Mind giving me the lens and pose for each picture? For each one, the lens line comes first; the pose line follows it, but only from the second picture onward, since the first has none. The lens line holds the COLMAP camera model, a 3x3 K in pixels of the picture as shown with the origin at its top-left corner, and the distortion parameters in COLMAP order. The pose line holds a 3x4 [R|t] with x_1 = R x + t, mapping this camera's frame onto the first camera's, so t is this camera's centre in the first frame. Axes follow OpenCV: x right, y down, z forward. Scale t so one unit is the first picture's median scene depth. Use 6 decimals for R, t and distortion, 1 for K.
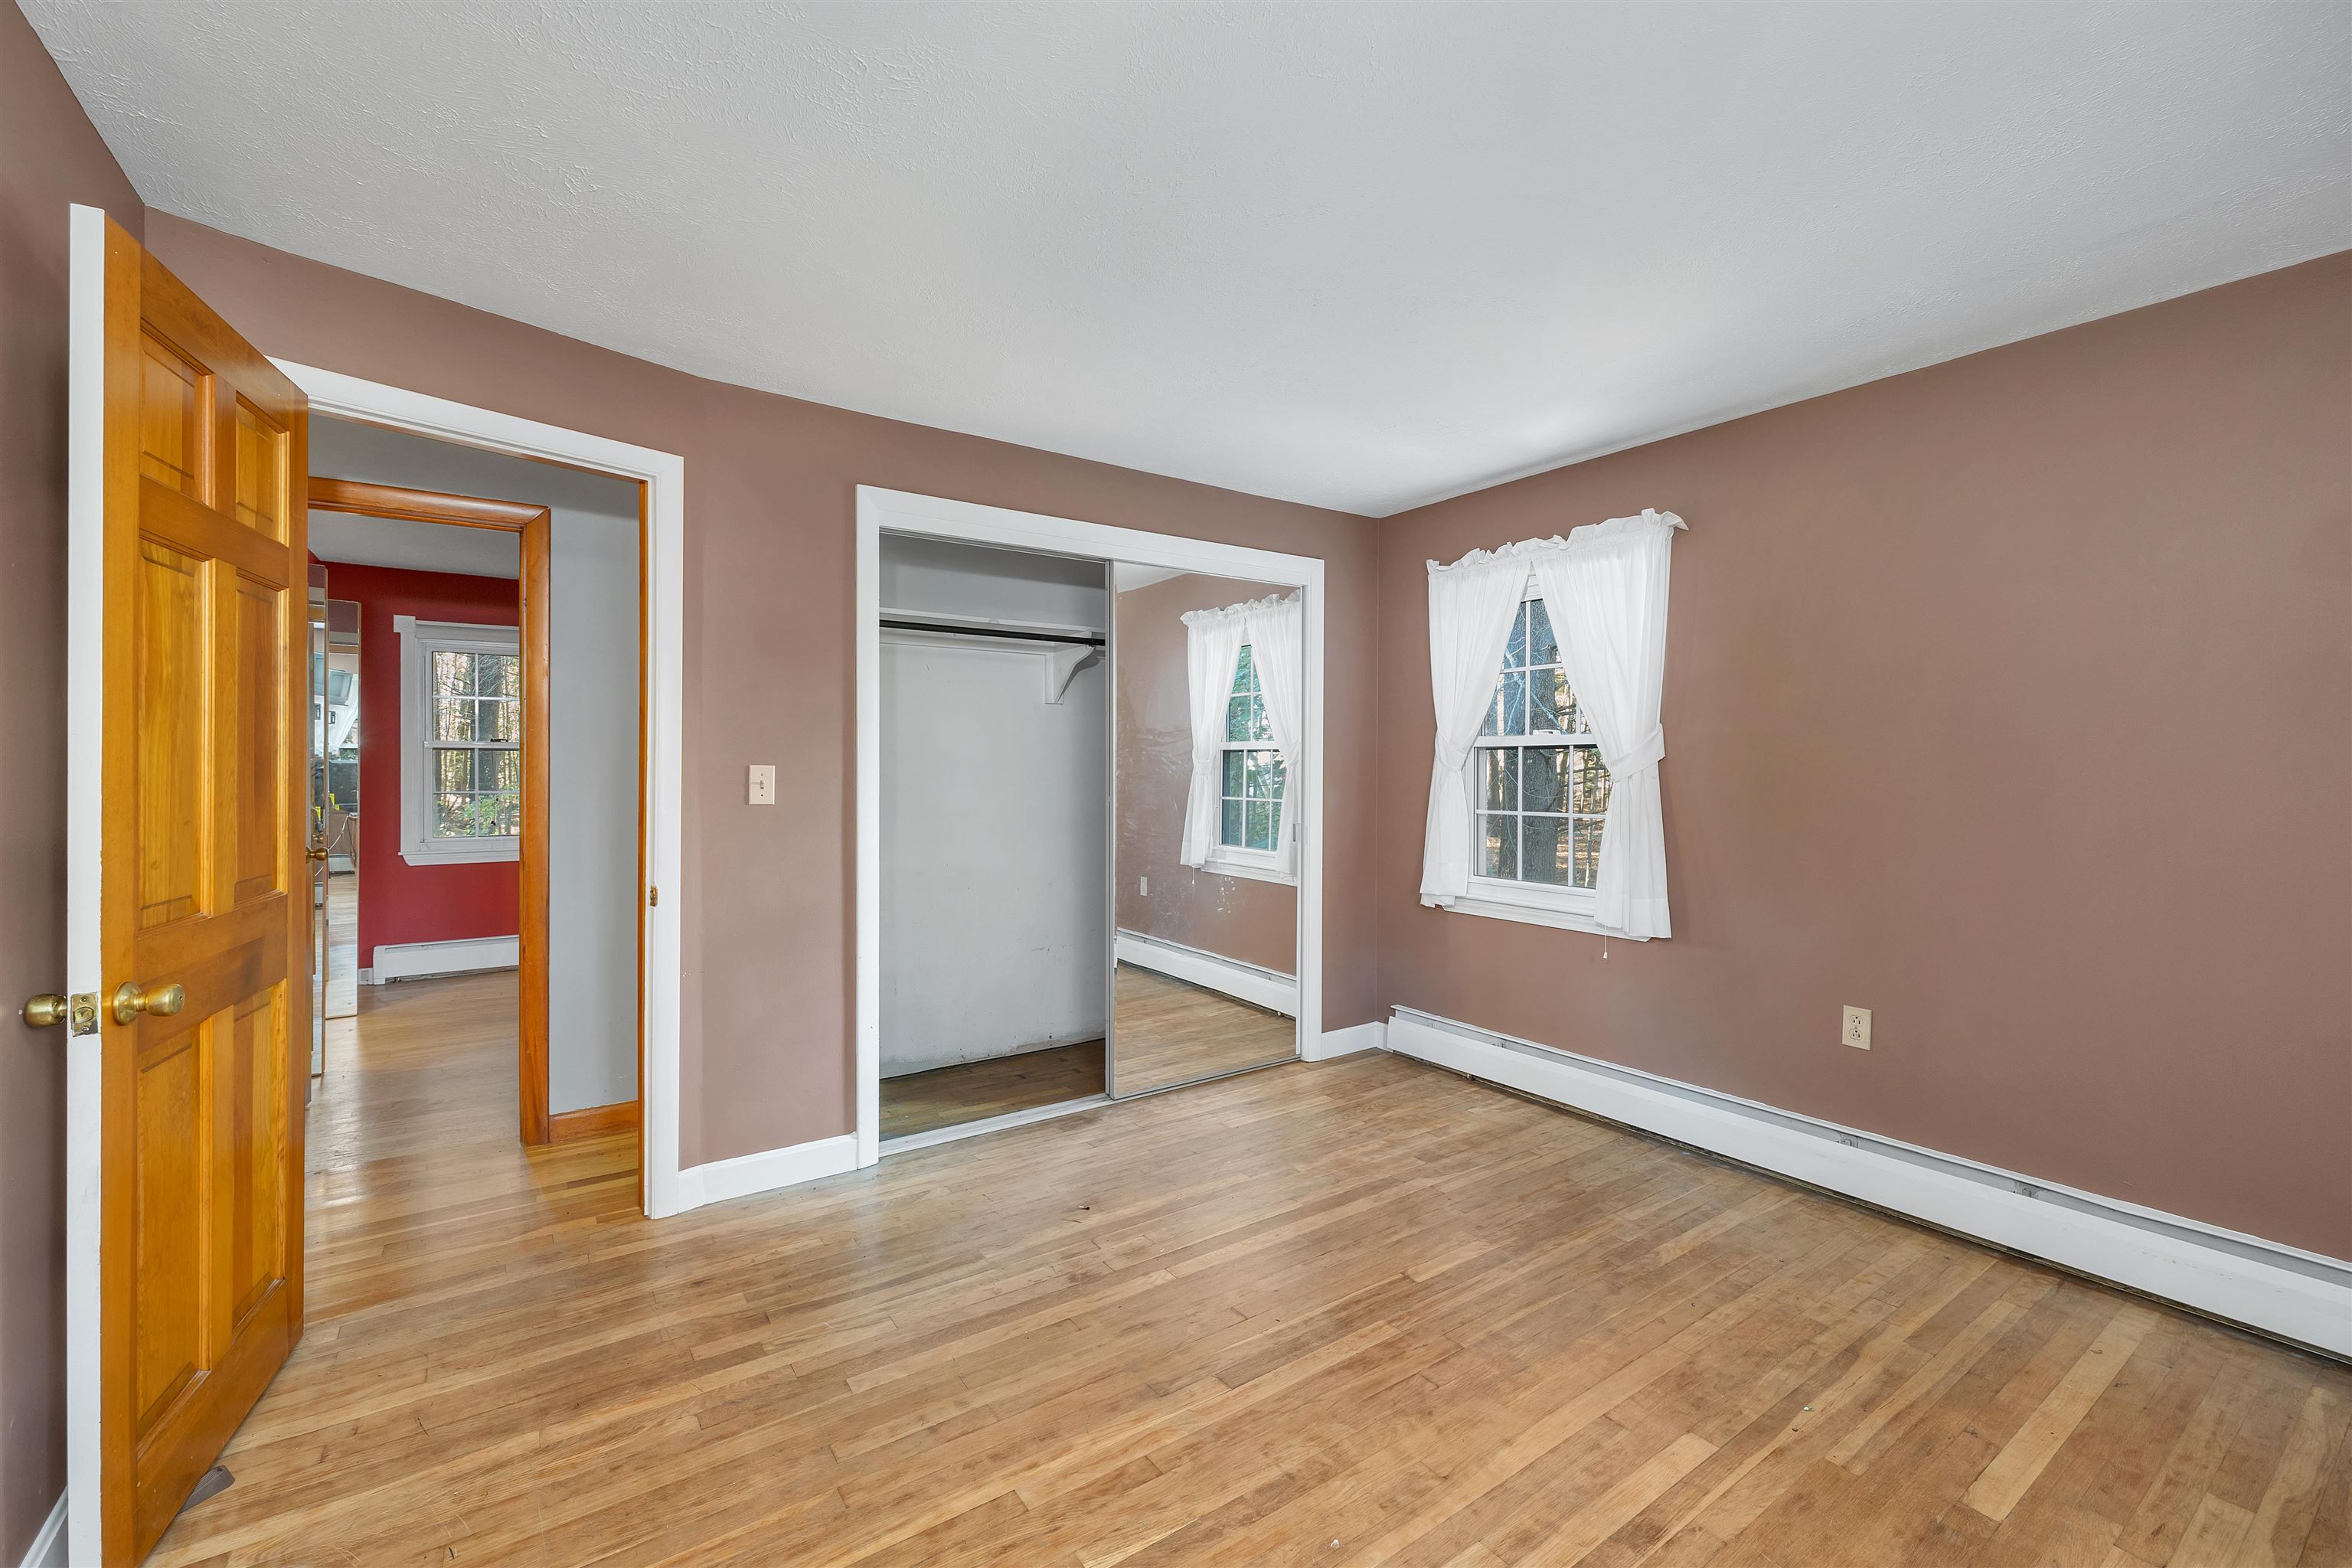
lens RADIAL K [[932.9, 0, 1083.8], [0, 932.9, 770.3], [0, 0, 1]] dist [0.000638, 0.000186]
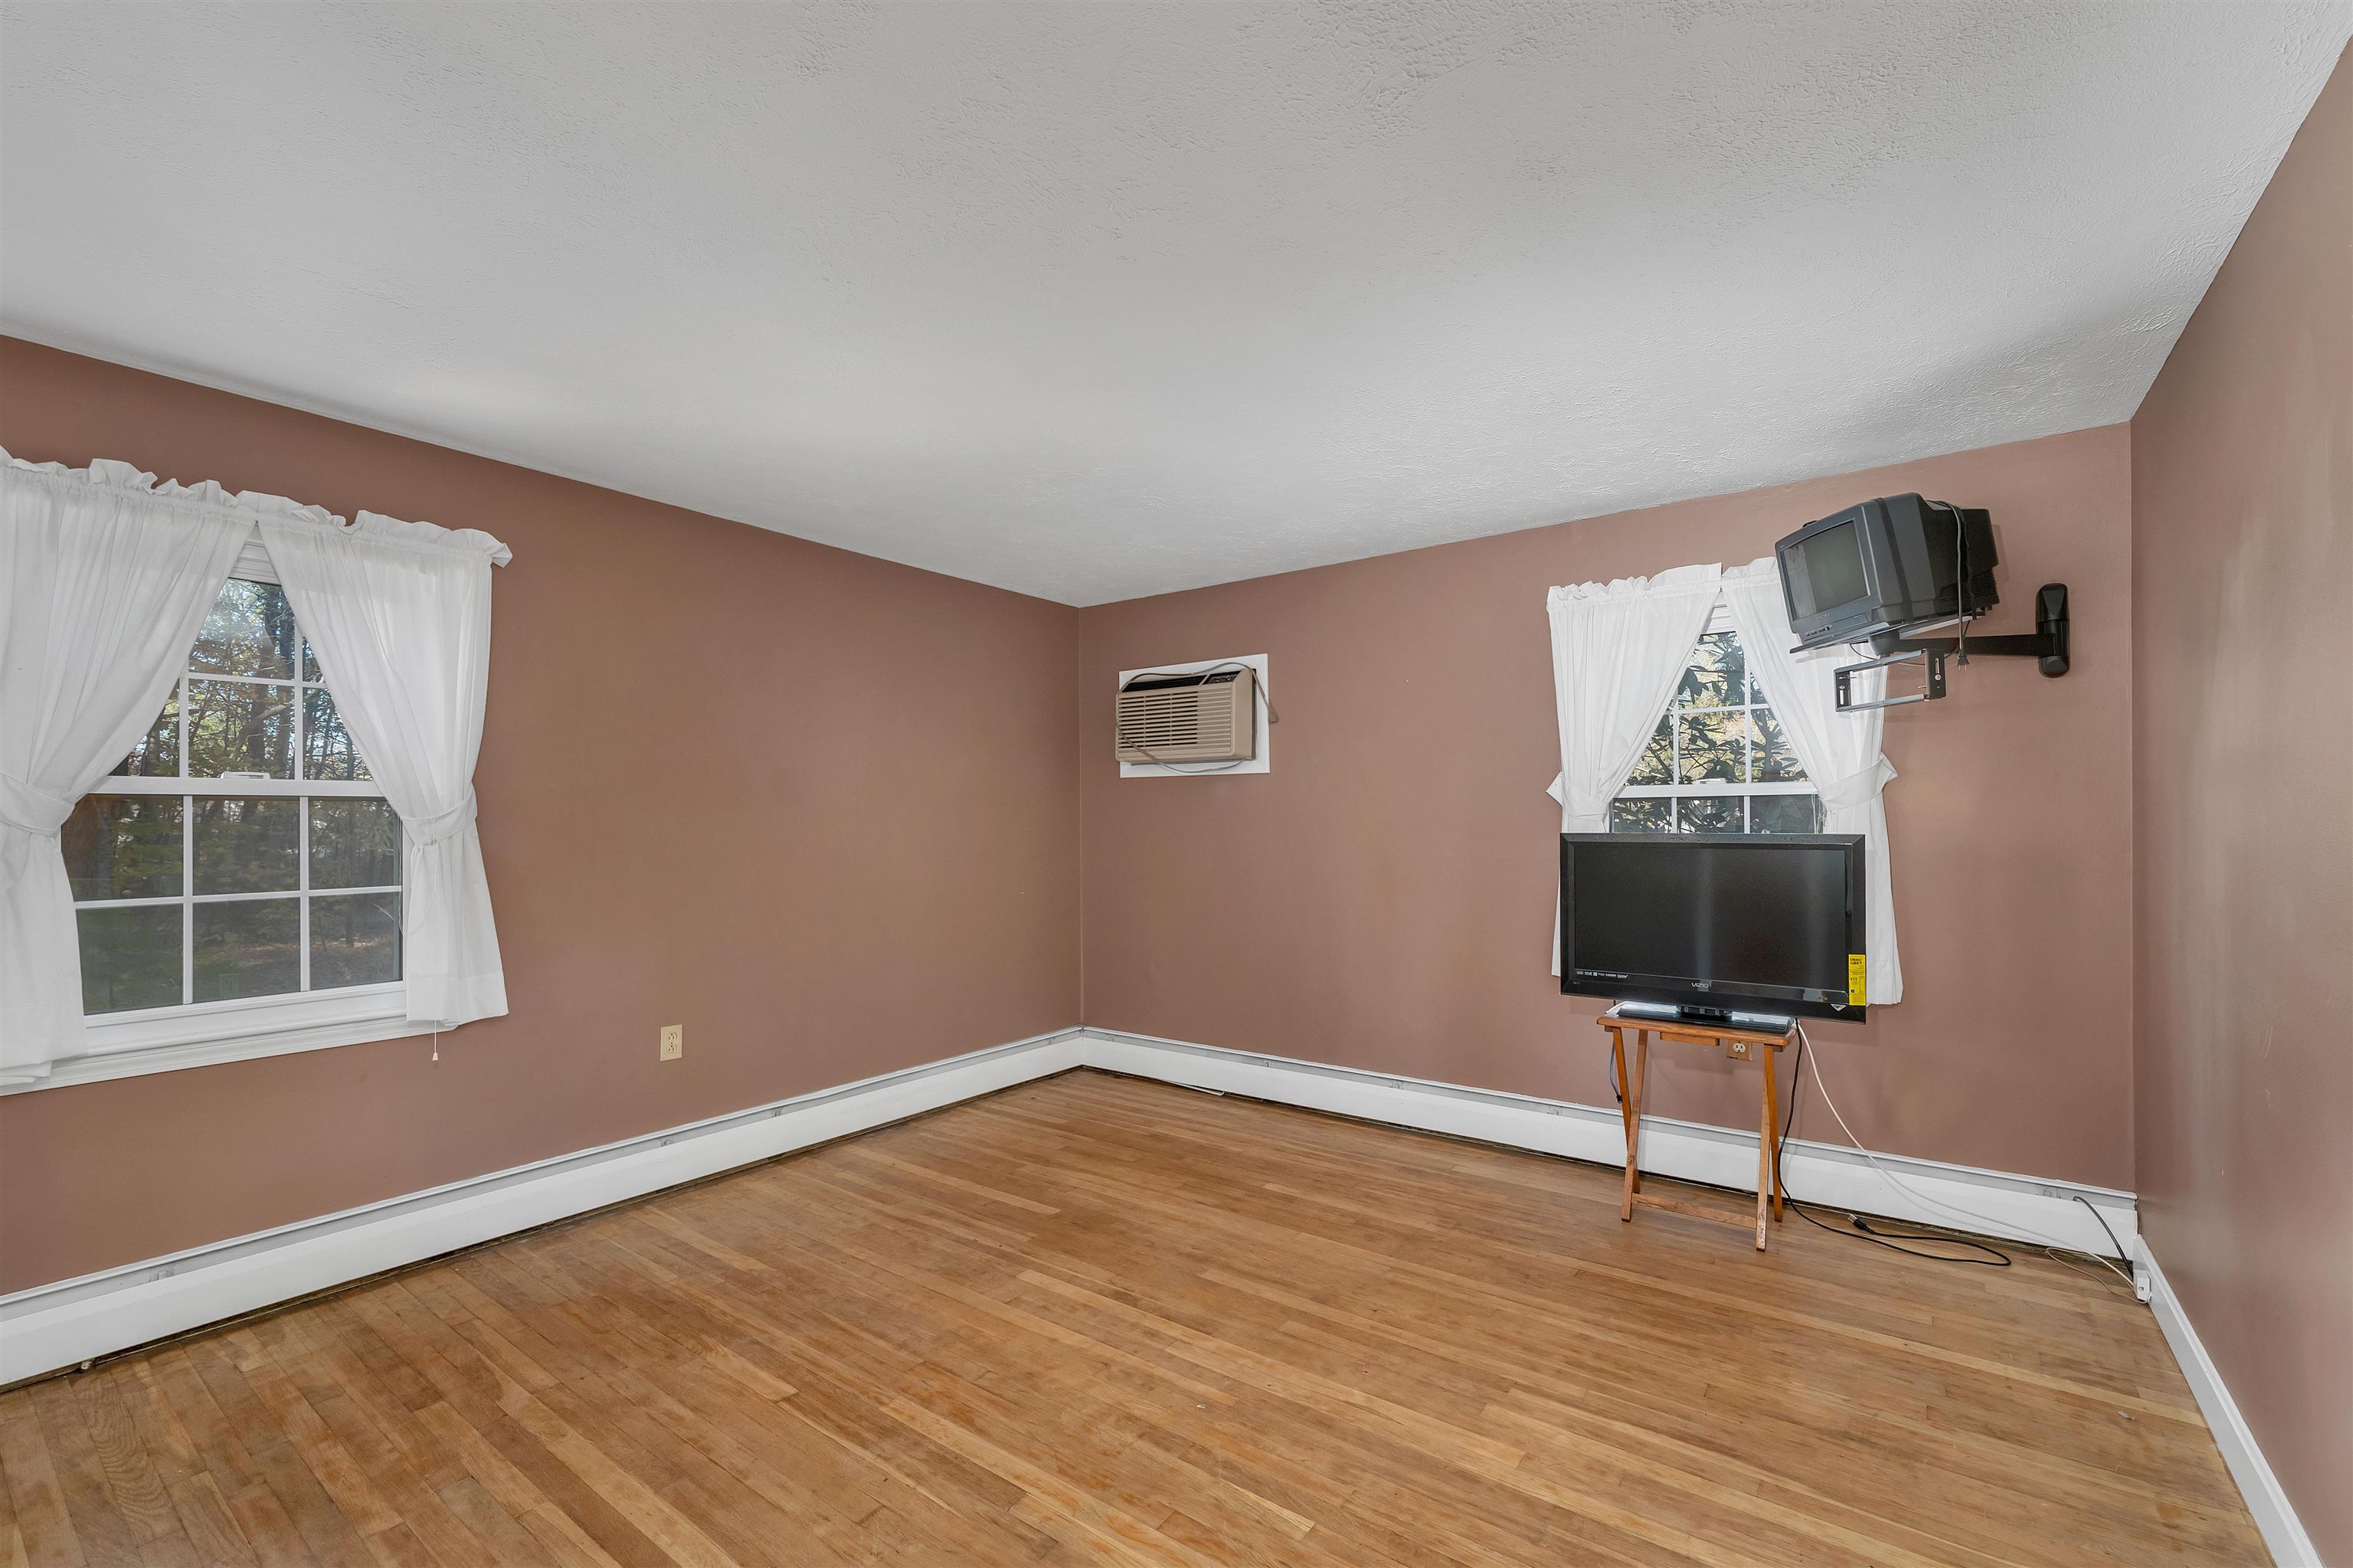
lens RADIAL K [[983.5, 0, 1172.2], [0, 983.5, 820.2], [0, 0, 1]] dist [0.000691, 0.000070]
pose [[-0.360885, -0.001651, 0.932609, -0.663305], [0.006086, 0.999973, 0.004125, -0.010543], [-0.932590, 0.007165, -0.360866, 0.994590]]
